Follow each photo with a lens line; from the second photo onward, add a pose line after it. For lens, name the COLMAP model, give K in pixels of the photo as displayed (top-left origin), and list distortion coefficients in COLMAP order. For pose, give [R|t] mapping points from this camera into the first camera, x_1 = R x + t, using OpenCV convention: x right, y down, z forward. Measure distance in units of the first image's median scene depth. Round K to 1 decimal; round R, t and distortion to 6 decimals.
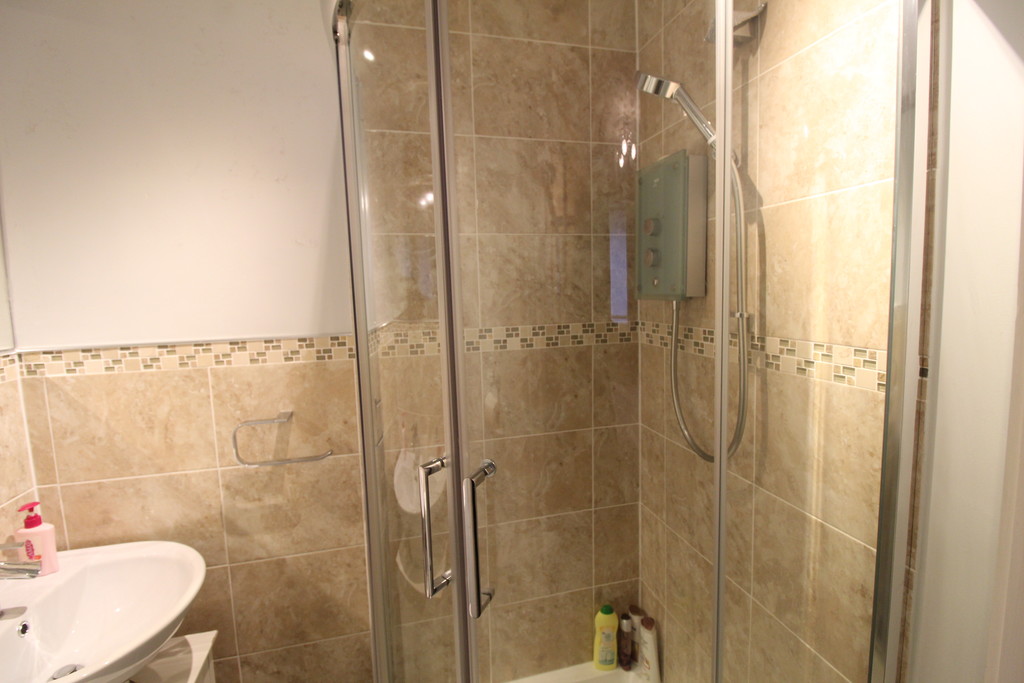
lens RADIAL K [[473.2, 0, 518.7], [0, 473.2, 334.8], [0, 0, 1]] dist [-0.001403, -0.012243]
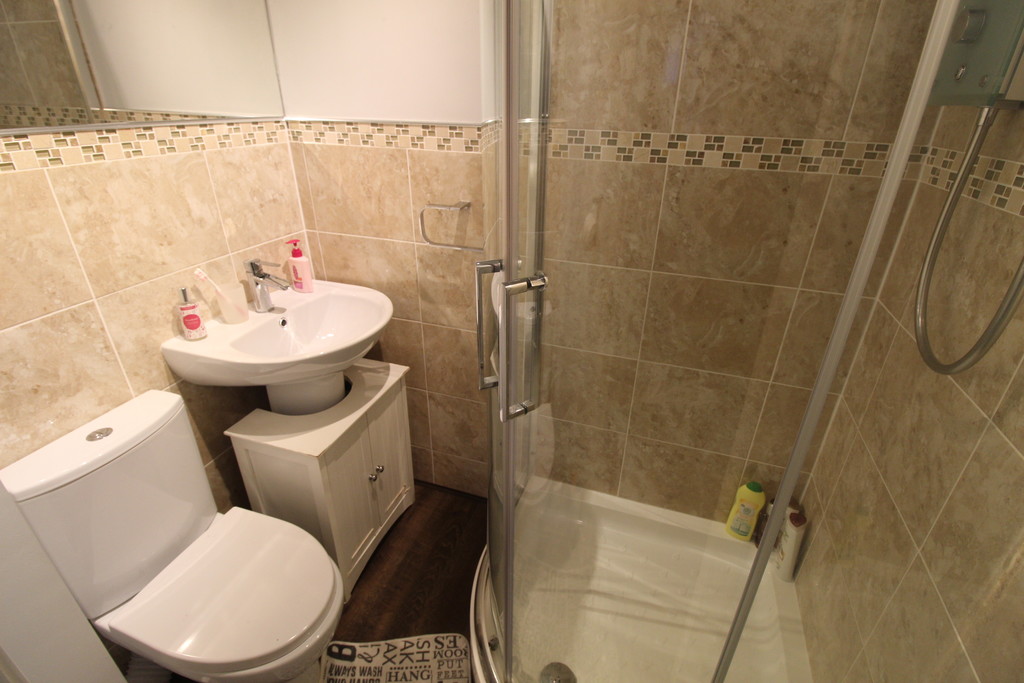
lens RADIAL K [[473.2, 0, 518.7], [0, 473.2, 334.8], [0, 0, 1]] dist [-0.001403, -0.012243]
pose [[0.832647, 0.283661, -0.475641, 0.199908], [-0.098044, 0.920800, 0.377511, 0.026176], [0.545056, -0.267700, 0.794513, 0.149197]]
